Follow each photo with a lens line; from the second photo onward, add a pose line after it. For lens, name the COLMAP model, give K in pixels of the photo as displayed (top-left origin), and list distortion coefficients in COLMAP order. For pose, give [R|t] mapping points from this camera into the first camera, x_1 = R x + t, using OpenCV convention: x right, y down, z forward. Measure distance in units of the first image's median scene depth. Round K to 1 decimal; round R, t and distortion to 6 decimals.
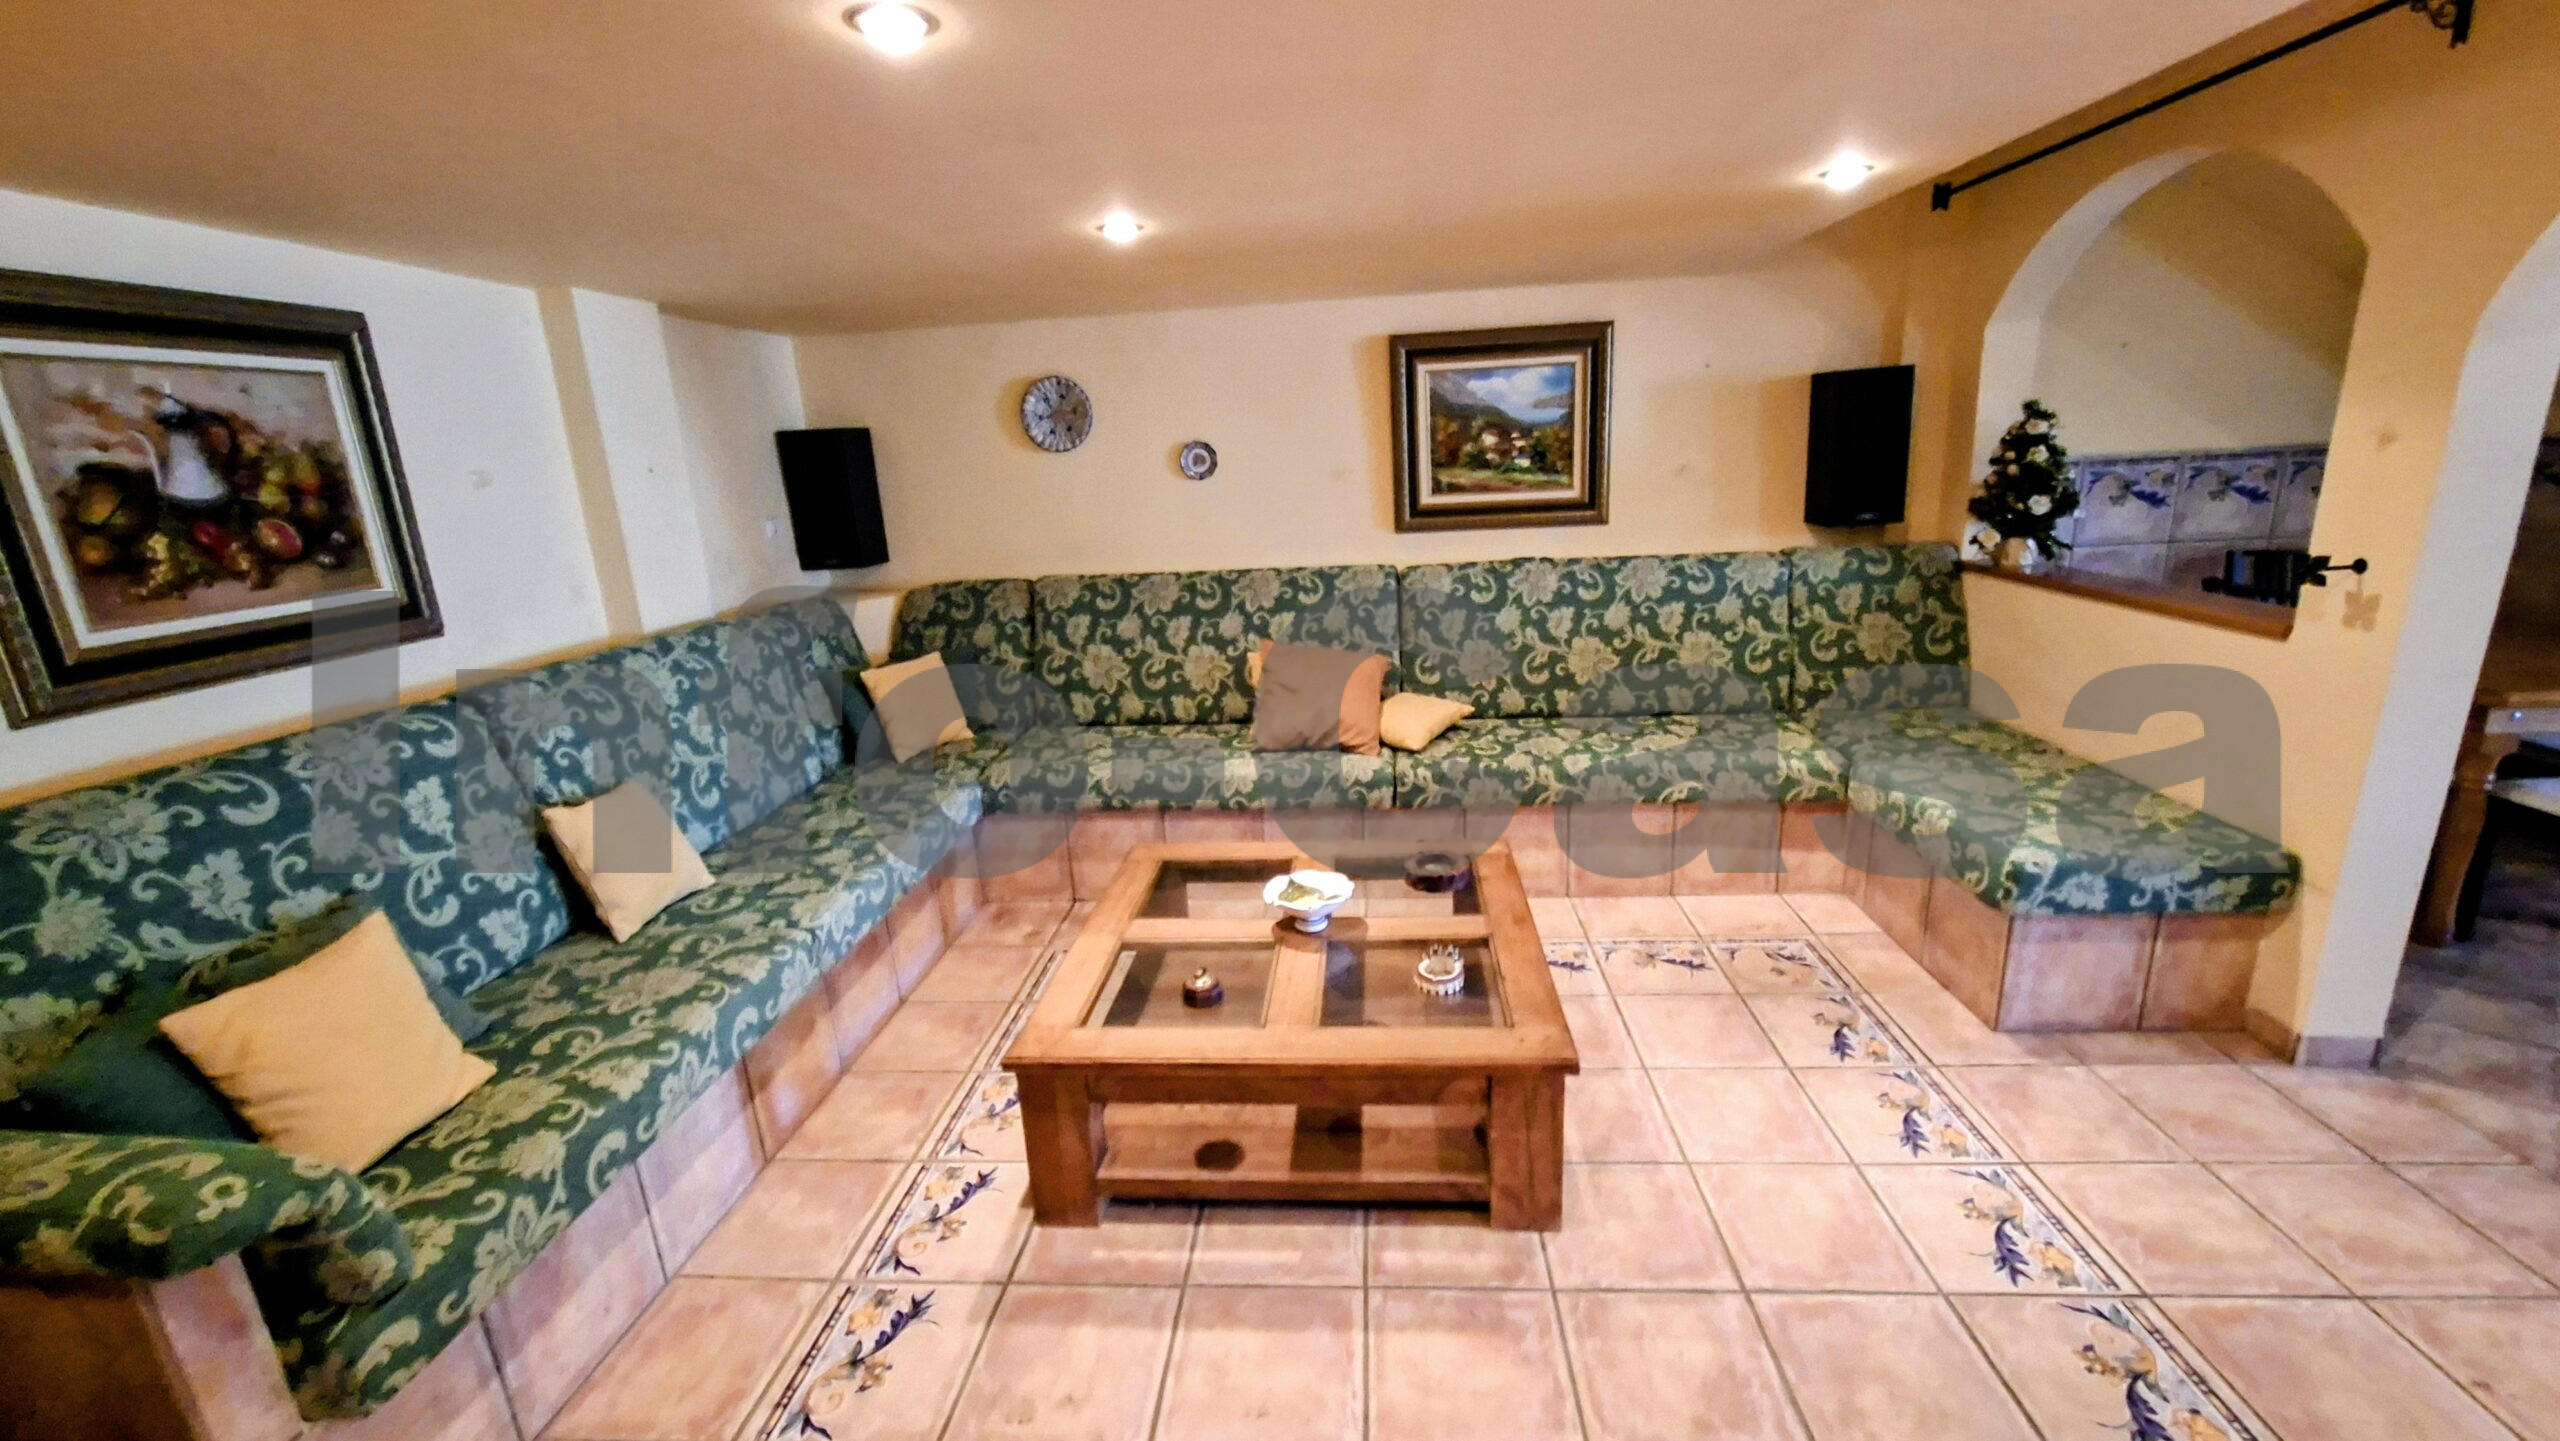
lens RADIAL K [[1008.3, 0, 1290.0], [0, 1008.3, 717.9], [0, 0, 1]] dist [-0.004103, -0.000042]
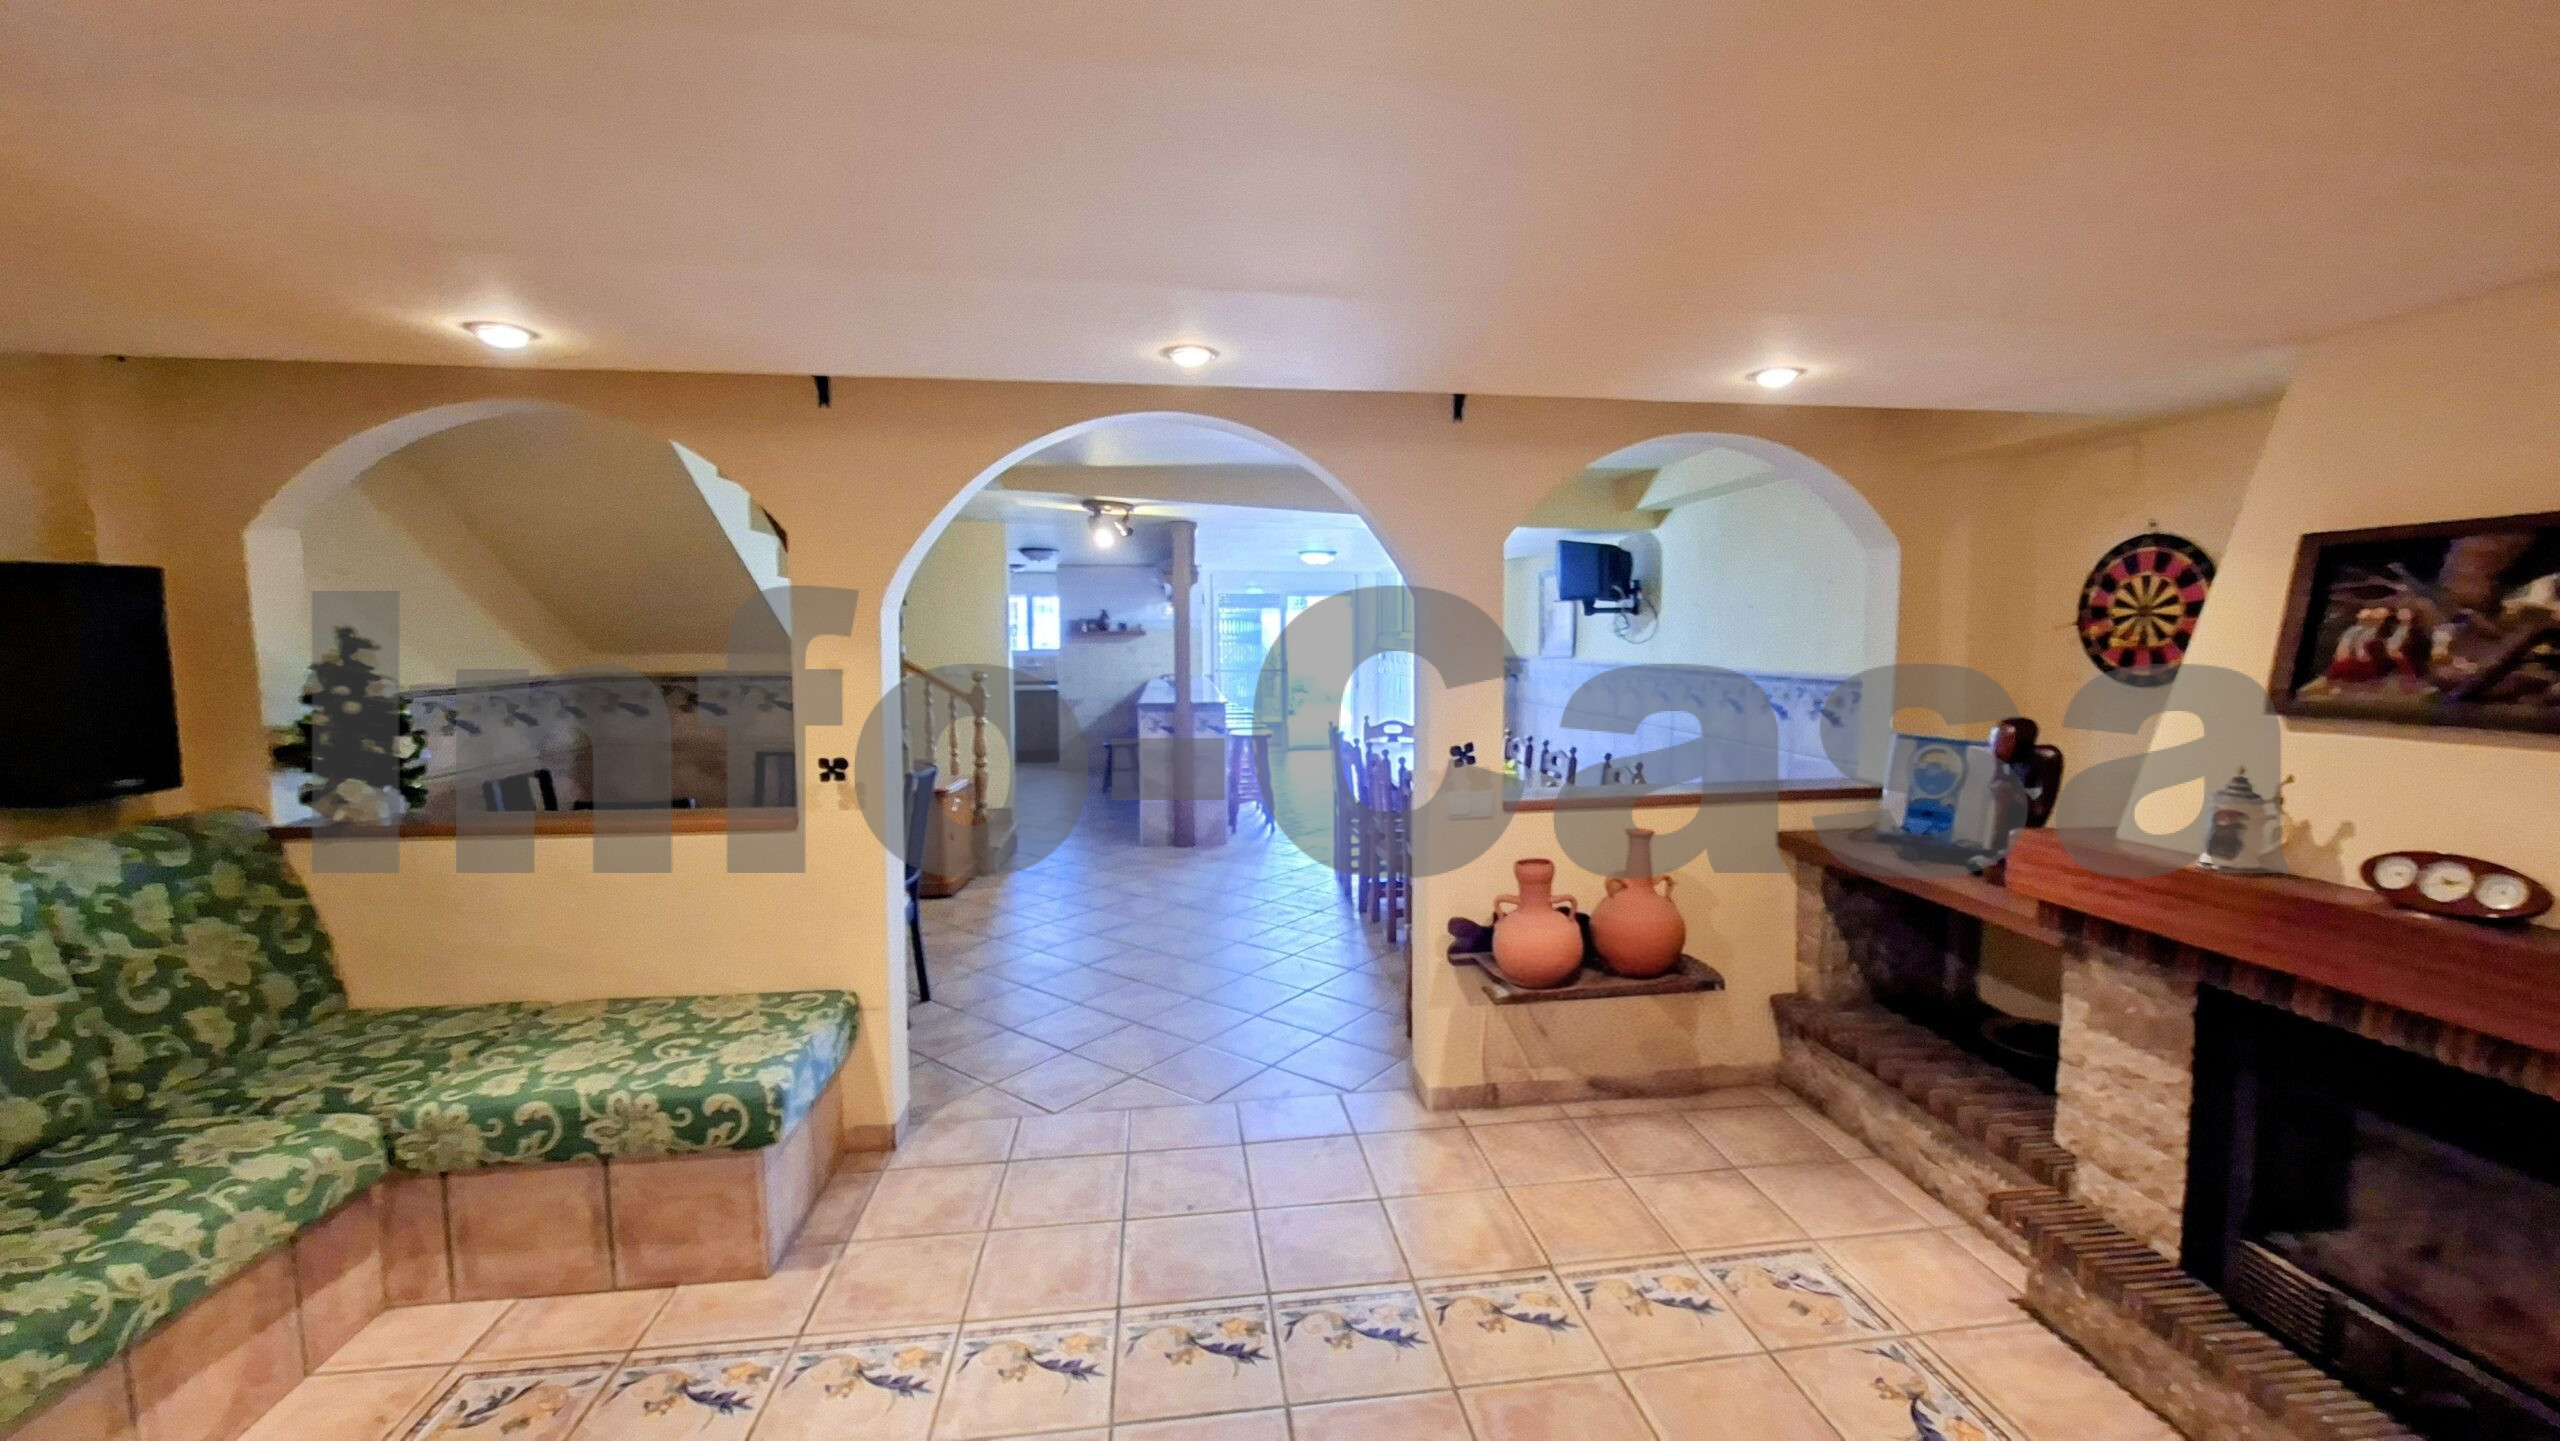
lens RADIAL K [[1008.3, 0, 1290.0], [0, 1008.3, 717.9], [0, 0, 1]] dist [-0.004103, -0.000042]
pose [[-0.199537, -0.029061, 0.979459, -0.218336], [0.264847, 0.960758, 0.082461, -0.100258], [-0.943420, 0.275861, -0.184010, 0.417671]]
